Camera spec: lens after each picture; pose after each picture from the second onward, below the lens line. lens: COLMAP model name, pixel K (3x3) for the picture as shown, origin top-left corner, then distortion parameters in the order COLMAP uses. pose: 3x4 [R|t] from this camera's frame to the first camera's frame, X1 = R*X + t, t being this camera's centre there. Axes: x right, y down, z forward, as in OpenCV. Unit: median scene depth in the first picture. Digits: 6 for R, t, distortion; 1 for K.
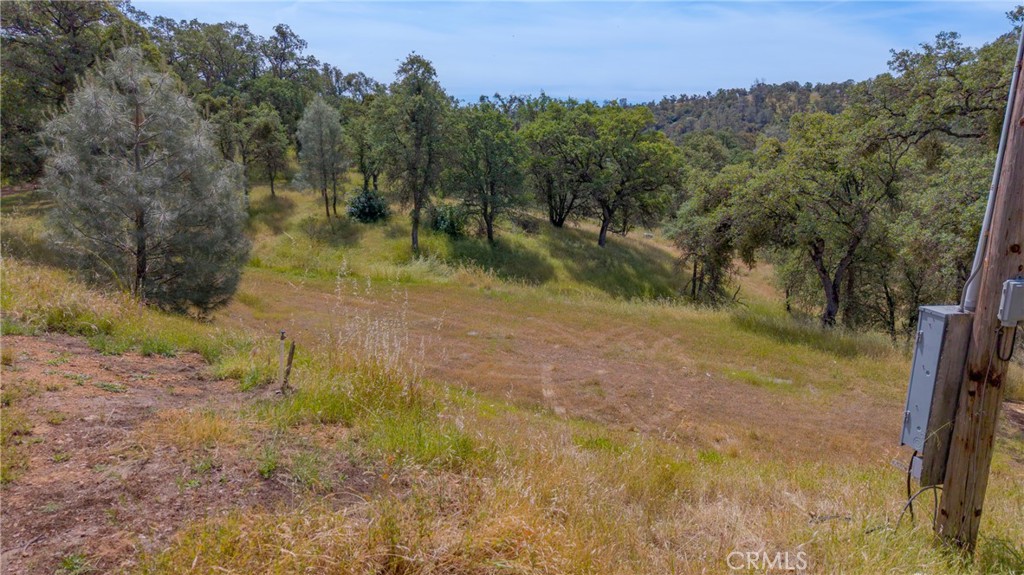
lens RADIAL K [[705.1, 0, 512.0], [0, 705.1, 287.5], [0, 0, 1]] dist [0.000876, -0.002157]
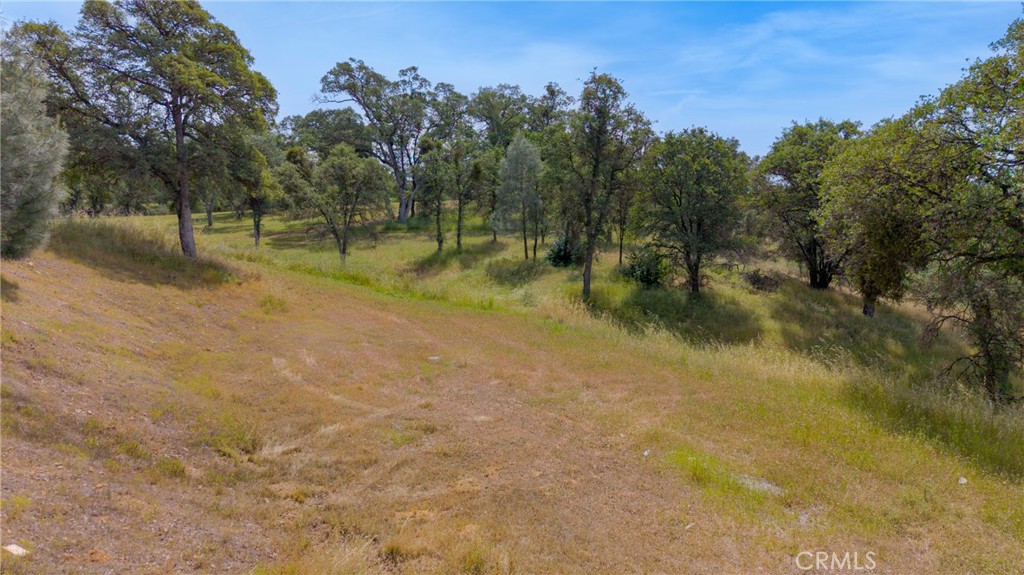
lens RADIAL K [[690.6, 0, 512.0], [0, 690.6, 287.5], [0, 0, 1]] dist [0.105526, -0.000715]
pose [[0.866664, 0.049177, -0.496462, 0.183403], [-0.109810, 0.989529, -0.093675, 0.024954], [0.486657, 0.135701, 0.862989, 0.195425]]
